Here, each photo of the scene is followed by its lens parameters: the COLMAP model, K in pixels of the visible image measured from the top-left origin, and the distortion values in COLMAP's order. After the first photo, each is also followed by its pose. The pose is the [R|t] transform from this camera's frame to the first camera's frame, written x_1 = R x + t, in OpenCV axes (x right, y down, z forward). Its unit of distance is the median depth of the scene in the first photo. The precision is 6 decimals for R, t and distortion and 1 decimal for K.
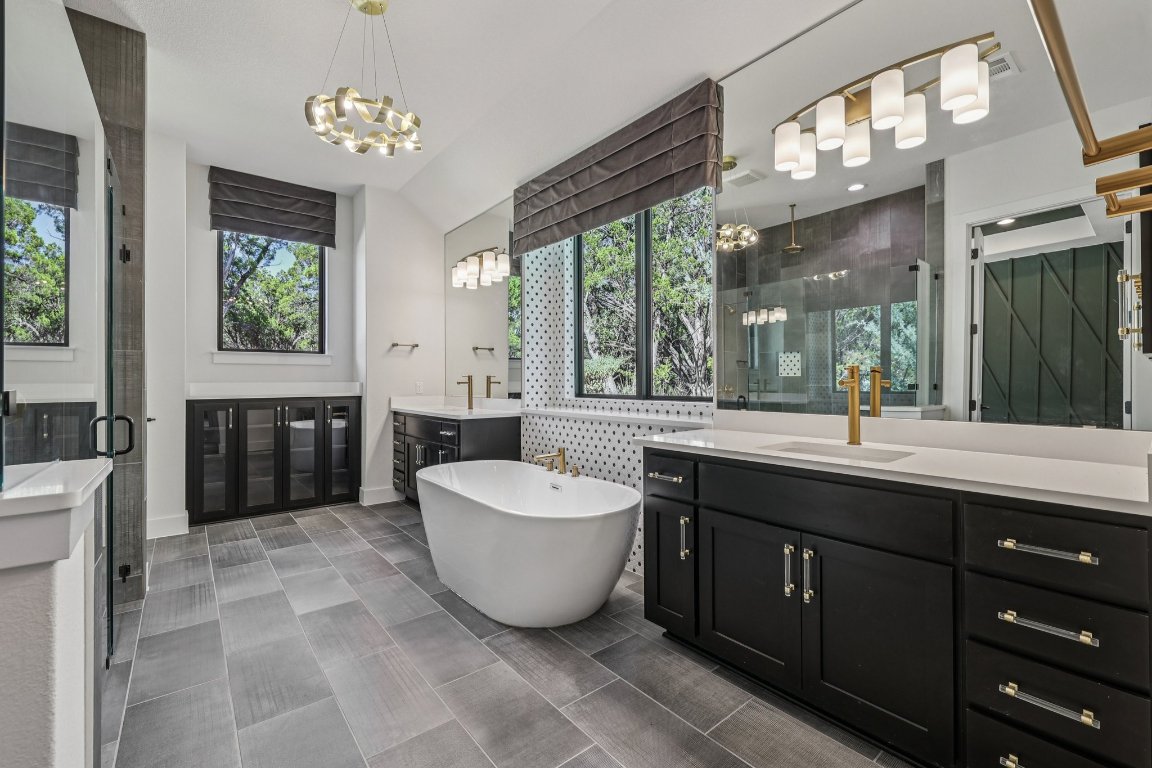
lens RADIAL K [[486.6, 0, 577.2], [0, 486.6, 382.3], [0, 0, 1]] dist [0.000795, -0.001330]
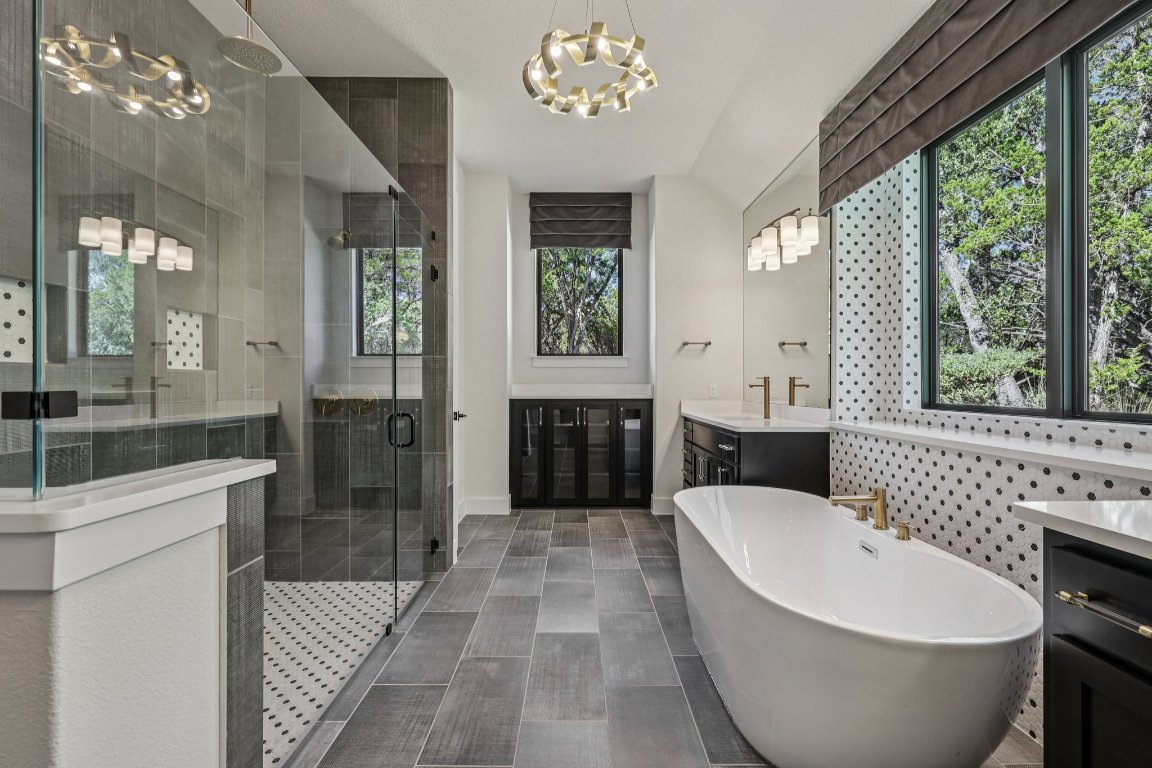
lens RADIAL K [[486.6, 0, 575.3], [0, 486.6, 385.5], [0, 0, 1]] dist [0.000795, -0.001330]
pose [[0.781589, 0.006089, -0.623763, 0.040242], [-0.005260, 0.999981, 0.003171, -0.000512], [0.623771, 0.000802, 0.781607, 0.191285]]
